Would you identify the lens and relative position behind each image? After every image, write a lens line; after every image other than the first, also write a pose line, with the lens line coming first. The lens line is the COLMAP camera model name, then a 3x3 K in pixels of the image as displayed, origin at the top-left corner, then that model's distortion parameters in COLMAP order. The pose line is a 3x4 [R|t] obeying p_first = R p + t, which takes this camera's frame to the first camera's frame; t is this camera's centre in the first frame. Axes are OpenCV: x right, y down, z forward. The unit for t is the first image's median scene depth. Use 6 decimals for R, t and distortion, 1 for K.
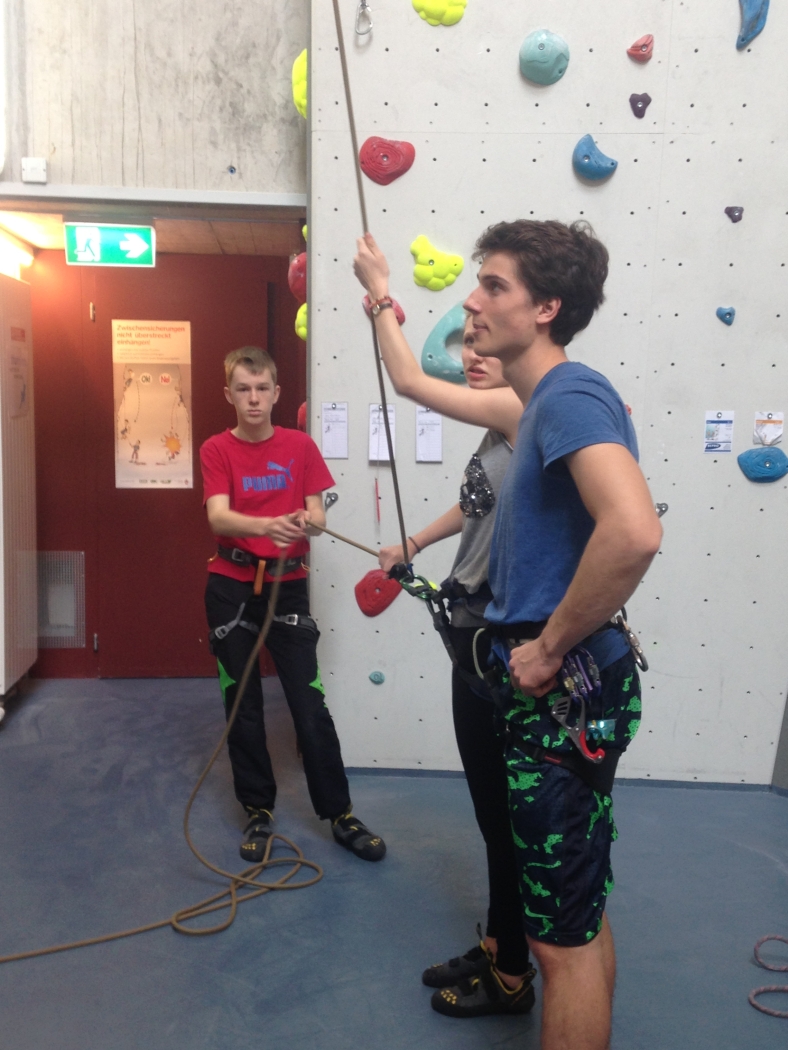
lens RADIAL K [[1243.1, 0, 380.8], [0, 1243.1, 521.0], [0, 0, 1]] dist [0.221382, -0.378642]
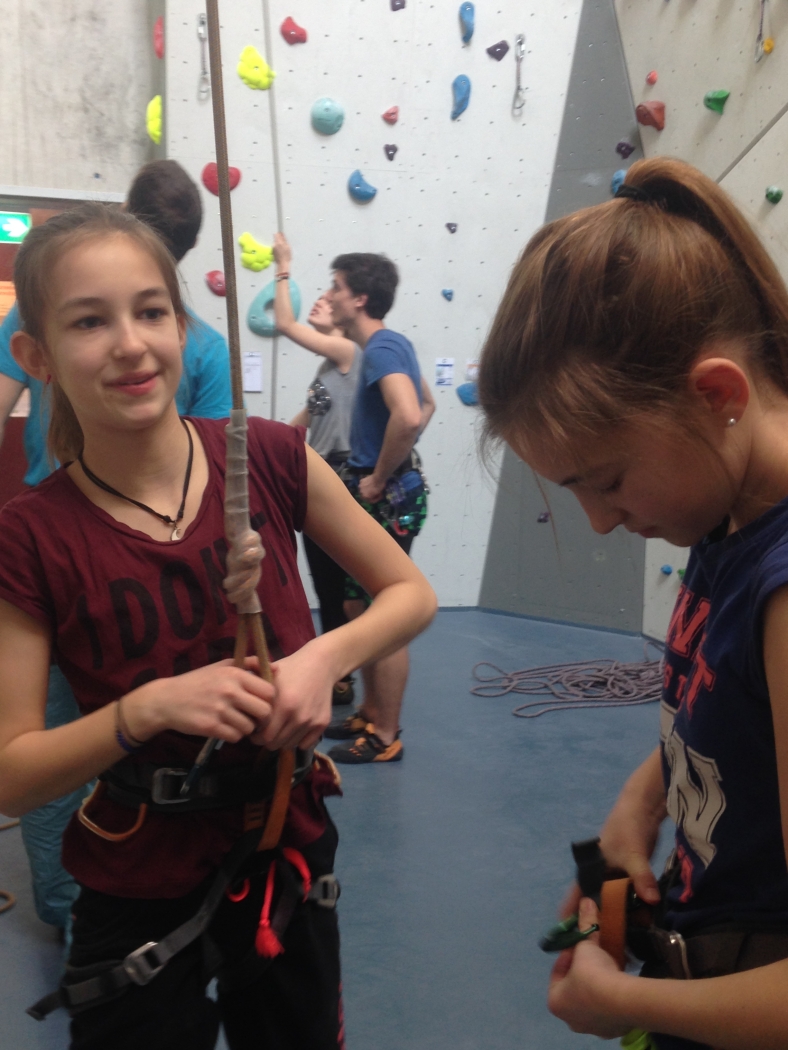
lens RADIAL K [[1243.1, 0, 380.8], [0, 1243.1, 521.0], [0, 0, 1]] dist [0.221382, -0.378642]
pose [[0.972091, -0.025420, 0.233222, -0.157454], [0.016060, 0.998991, 0.041947, 0.043406], [-0.234053, -0.037031, 0.971518, -0.436629]]
